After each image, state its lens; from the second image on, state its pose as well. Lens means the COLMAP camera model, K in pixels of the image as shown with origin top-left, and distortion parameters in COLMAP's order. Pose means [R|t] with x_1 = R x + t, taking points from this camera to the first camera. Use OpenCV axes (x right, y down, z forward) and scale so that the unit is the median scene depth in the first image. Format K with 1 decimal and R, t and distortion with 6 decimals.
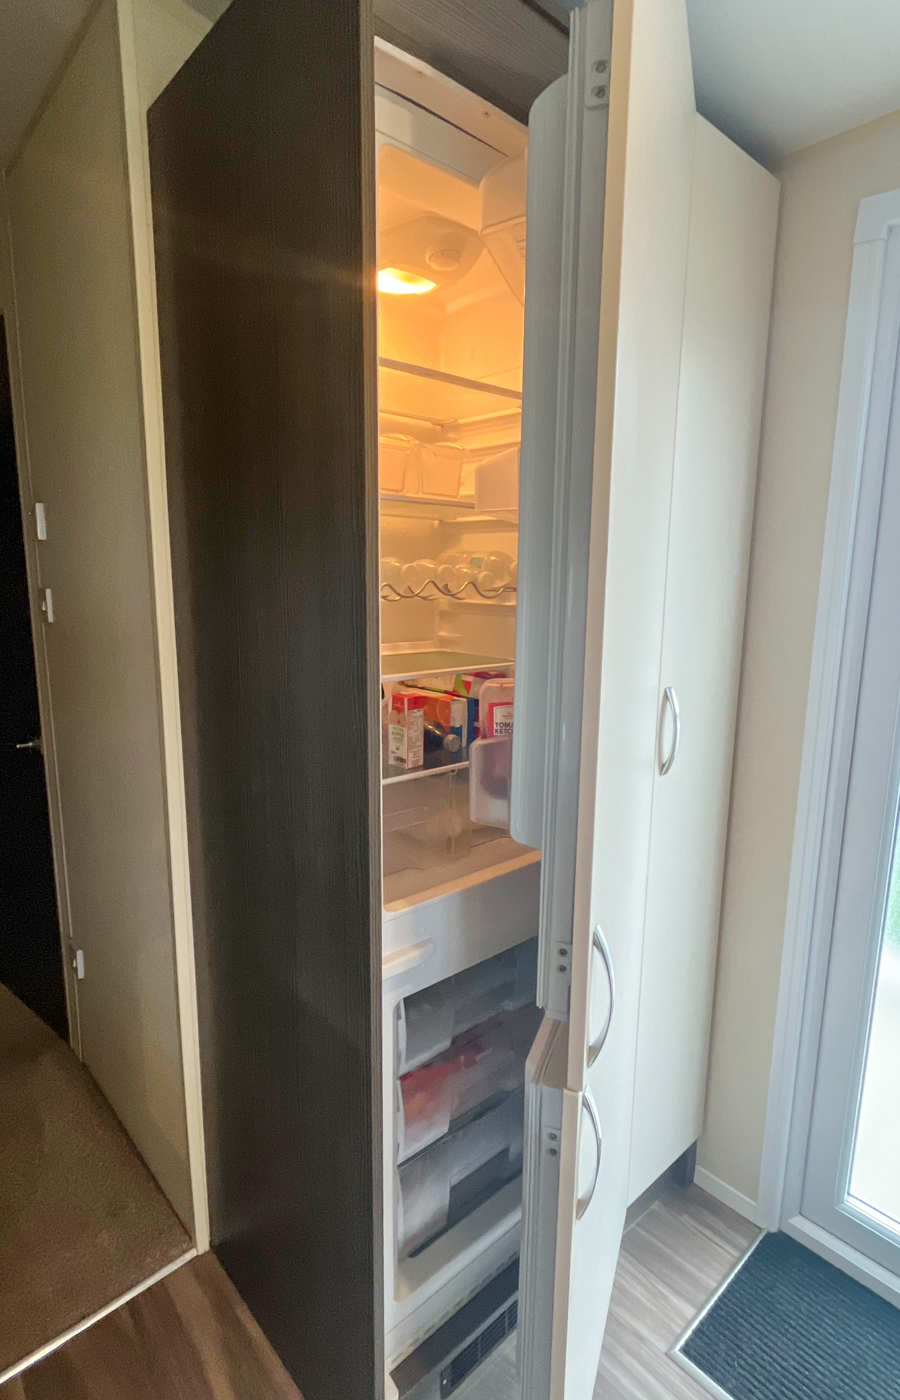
lens RADIAL K [[725.6, 0, 450.0], [0, 725.6, 700.0], [0, 0, 1]] dist [-0.000857, -0.000129]
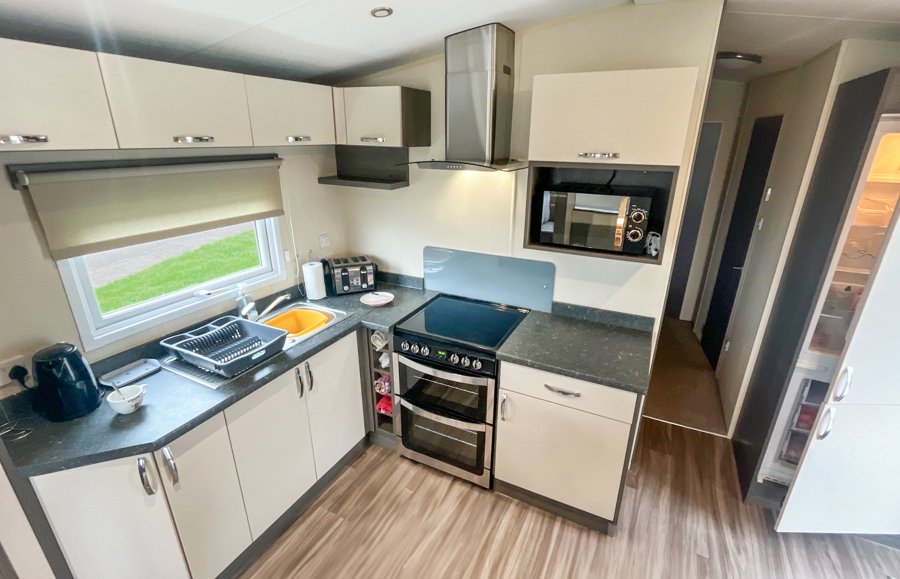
lens RADIAL K [[416.1, 0, 450.0], [0, 416.1, 289.5], [0, 0, 1]] dist [0.002336, 0.000650]
pose [[0.357861, 0.321846, -0.876556, 0.615177], [-0.169446, 0.945521, 0.277991, -0.156038], [0.918272, 0.049047, 0.392901, -0.872296]]
